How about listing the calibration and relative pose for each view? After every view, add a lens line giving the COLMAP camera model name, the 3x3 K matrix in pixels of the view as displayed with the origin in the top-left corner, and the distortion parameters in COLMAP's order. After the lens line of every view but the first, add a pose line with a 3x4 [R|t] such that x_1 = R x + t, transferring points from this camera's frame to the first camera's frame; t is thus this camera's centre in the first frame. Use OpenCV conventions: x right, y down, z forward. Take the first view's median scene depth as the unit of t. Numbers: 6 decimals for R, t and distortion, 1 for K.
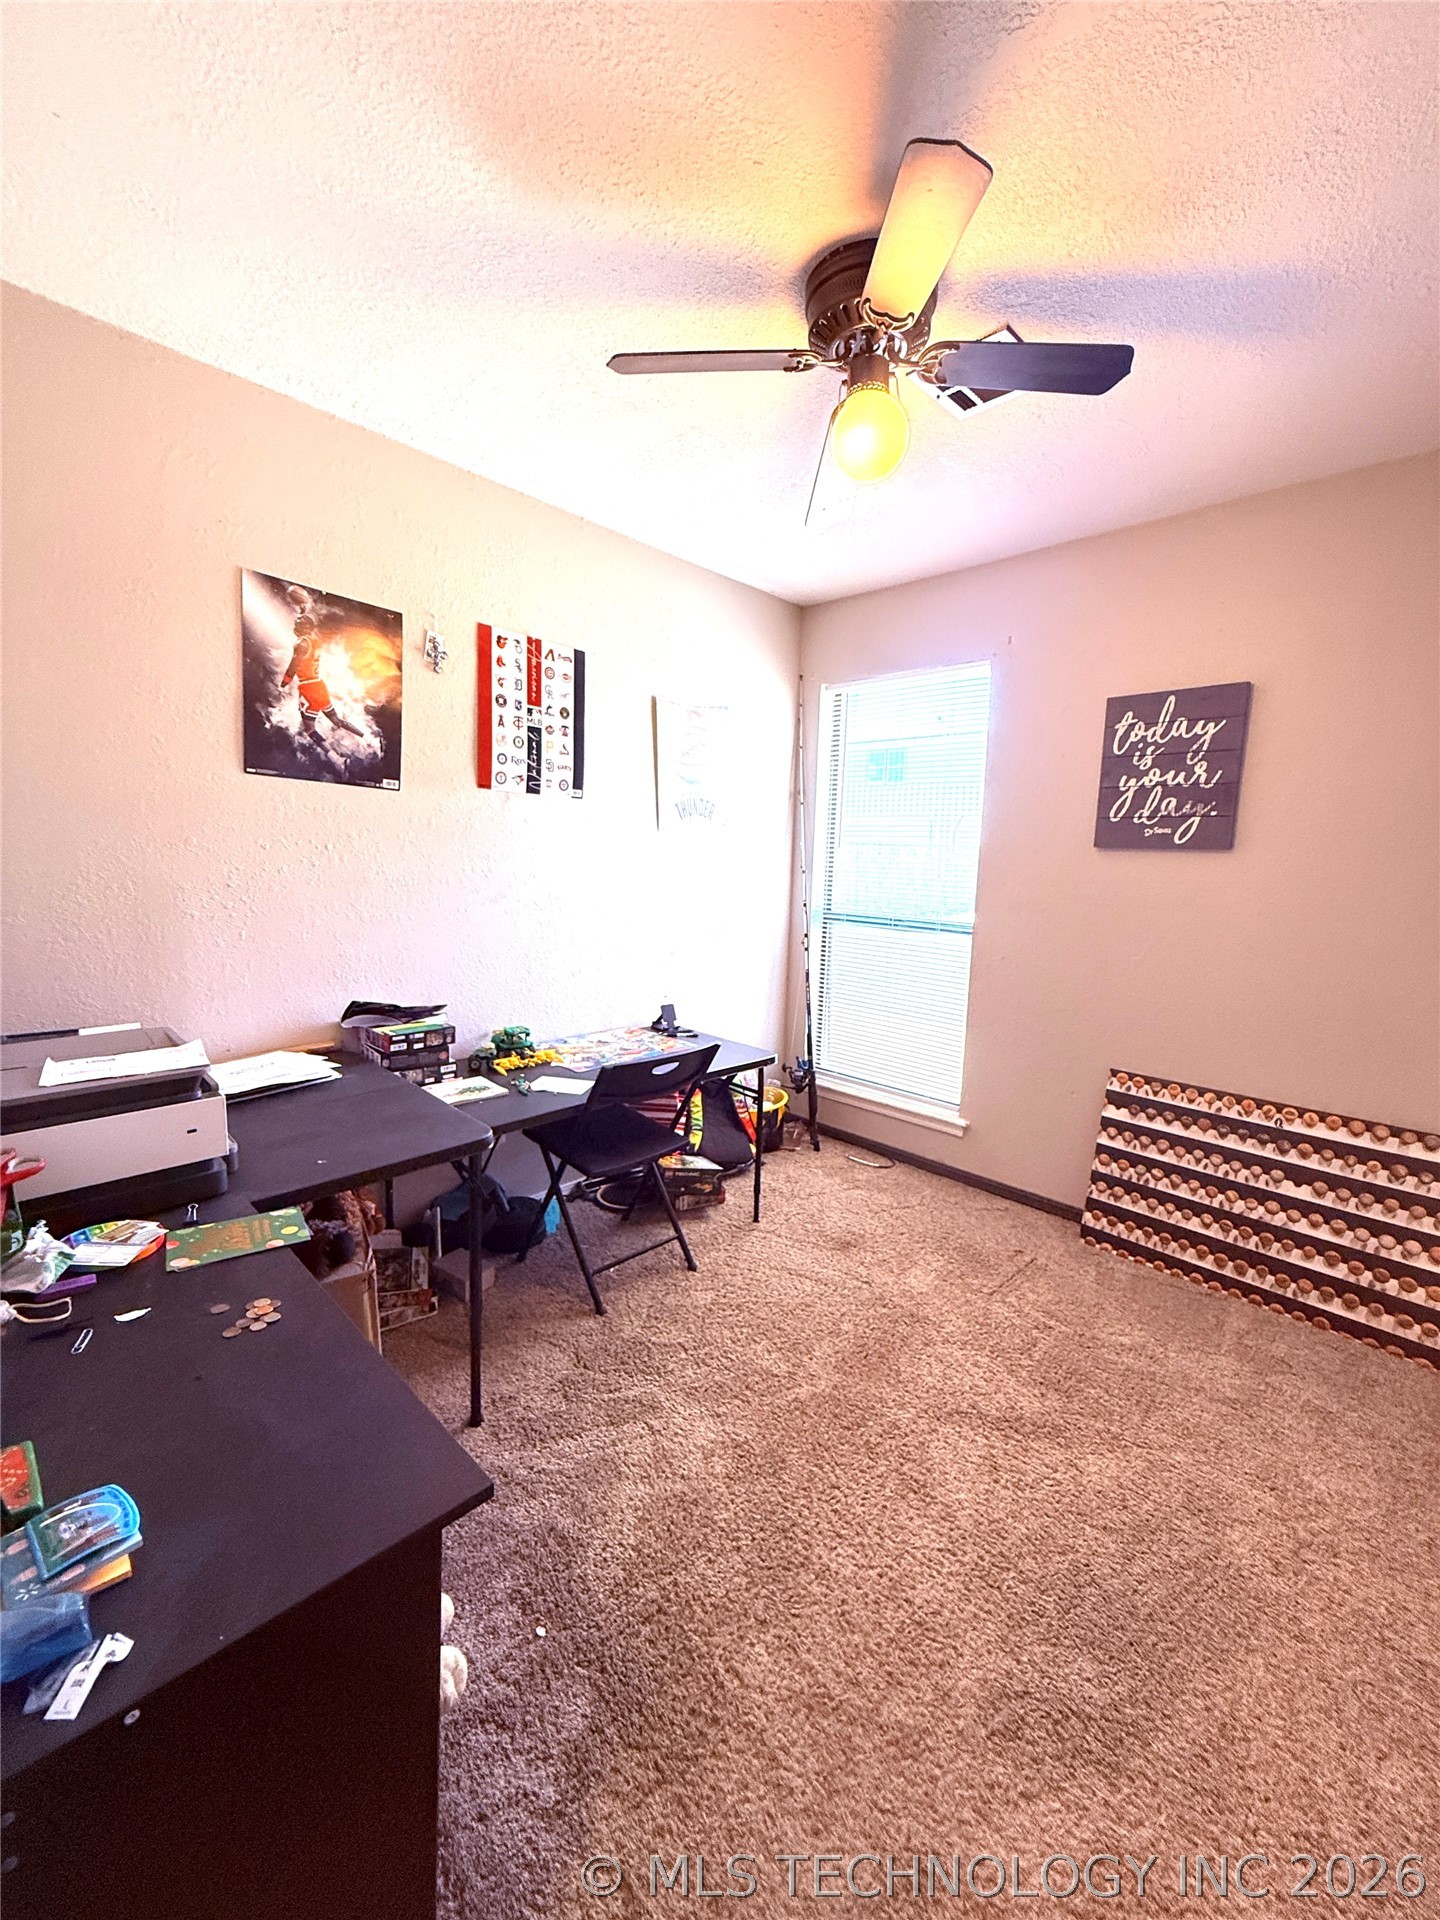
lens RADIAL K [[772.2, 0, 716.5], [0, 772.2, 950.7], [0, 0, 1]] dist [-0.001127, 0.000692]
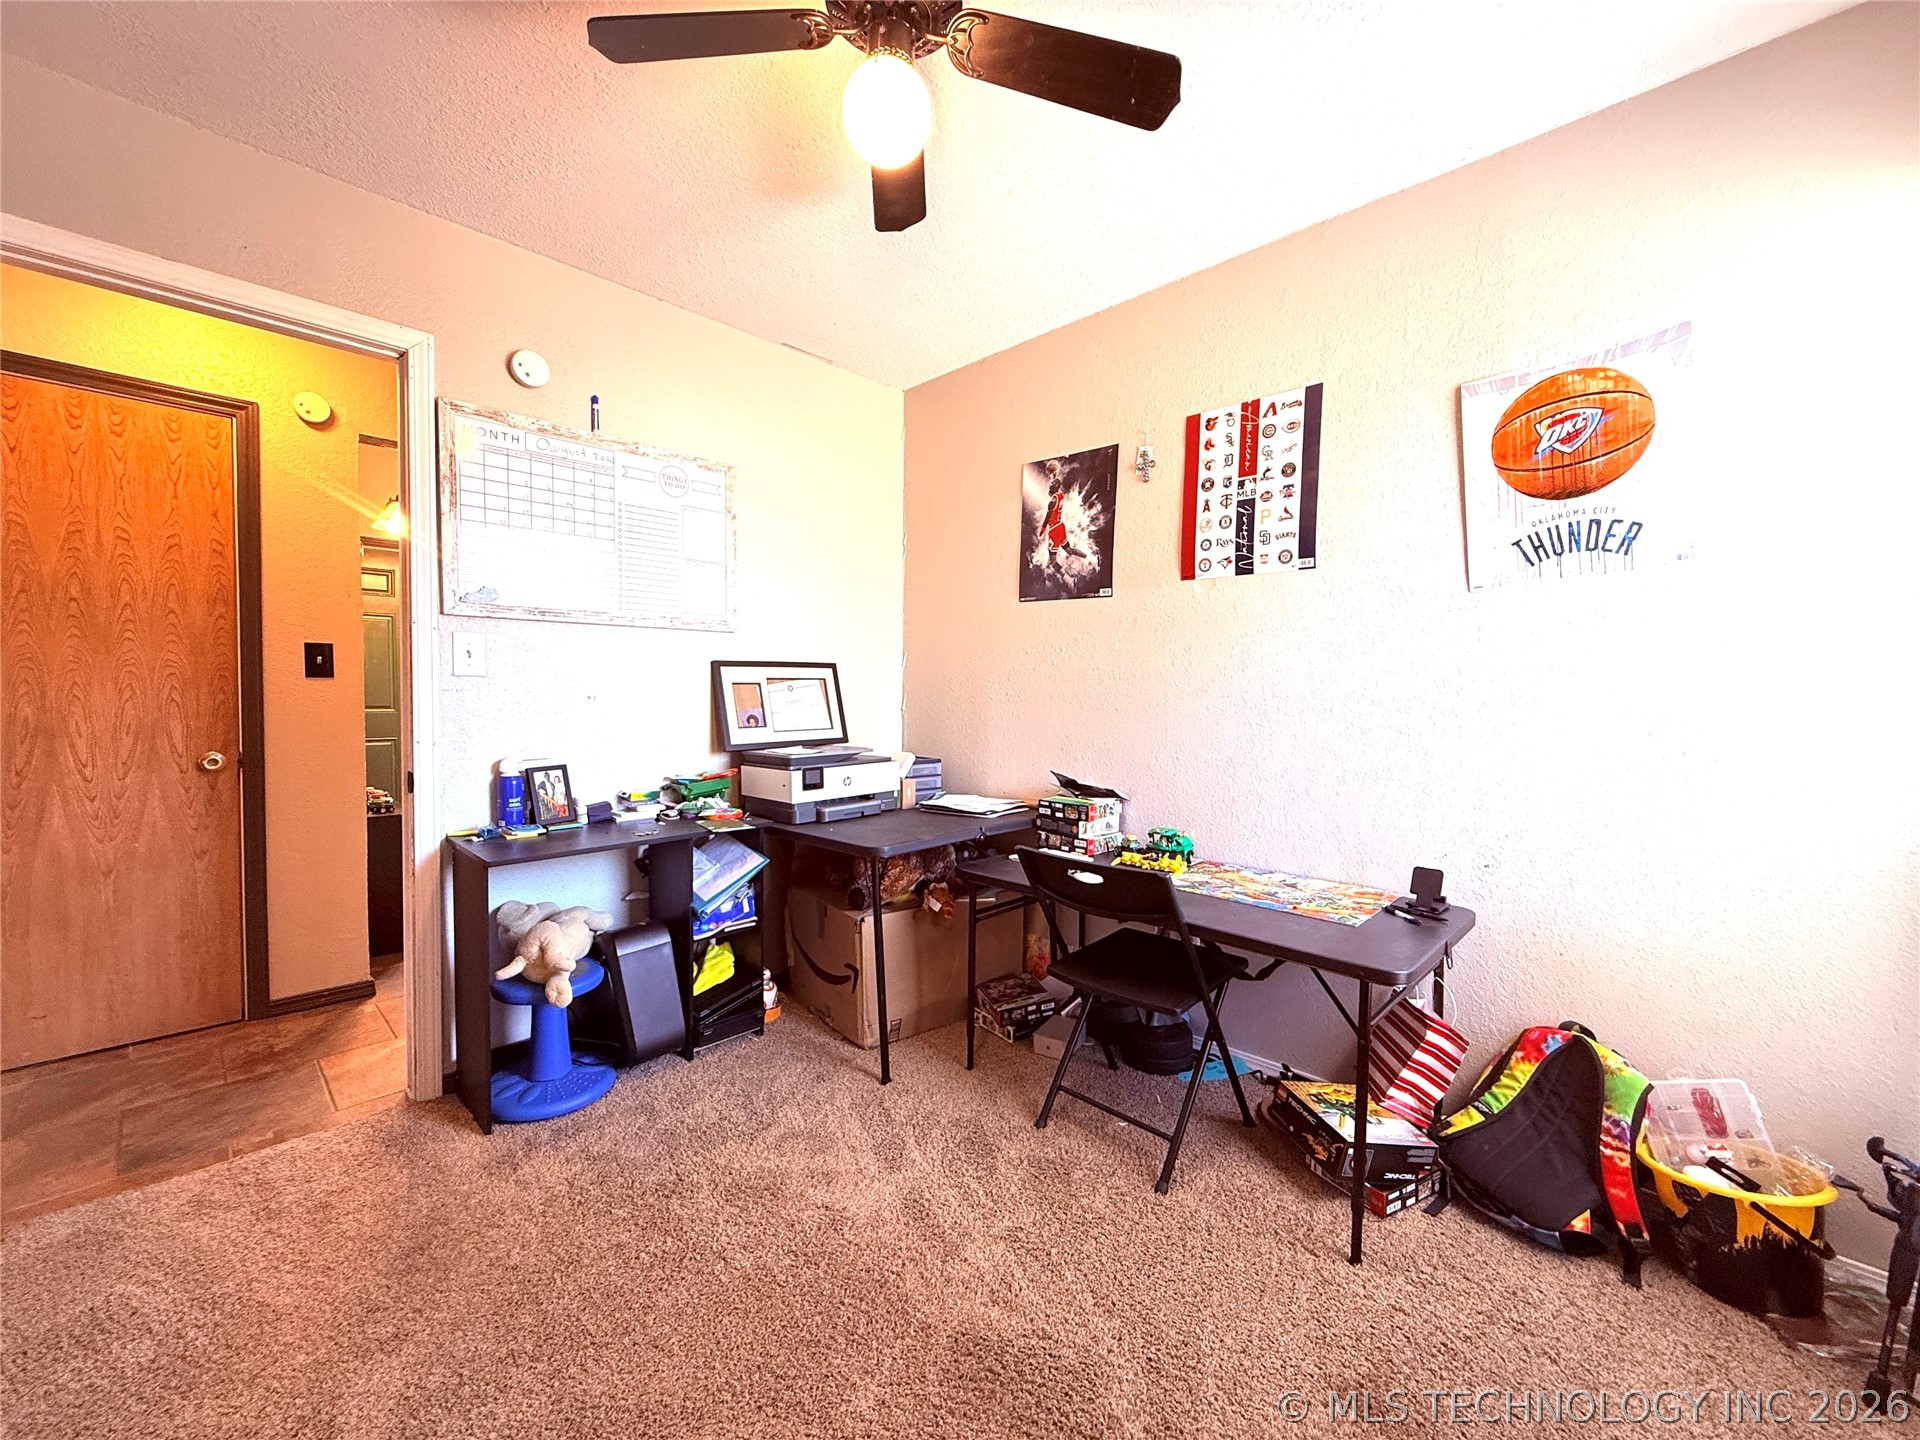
lens RADIAL K [[772.2, 0, 951.1], [0, 772.2, 722.2], [0, 0, 1]] dist [-0.001127, 0.000692]
pose [[-0.013414, 0.006379, -0.999890, 0.672801], [-0.132953, 0.991089, 0.008107, -0.000930], [0.991032, 0.133047, -0.012447, 0.737006]]
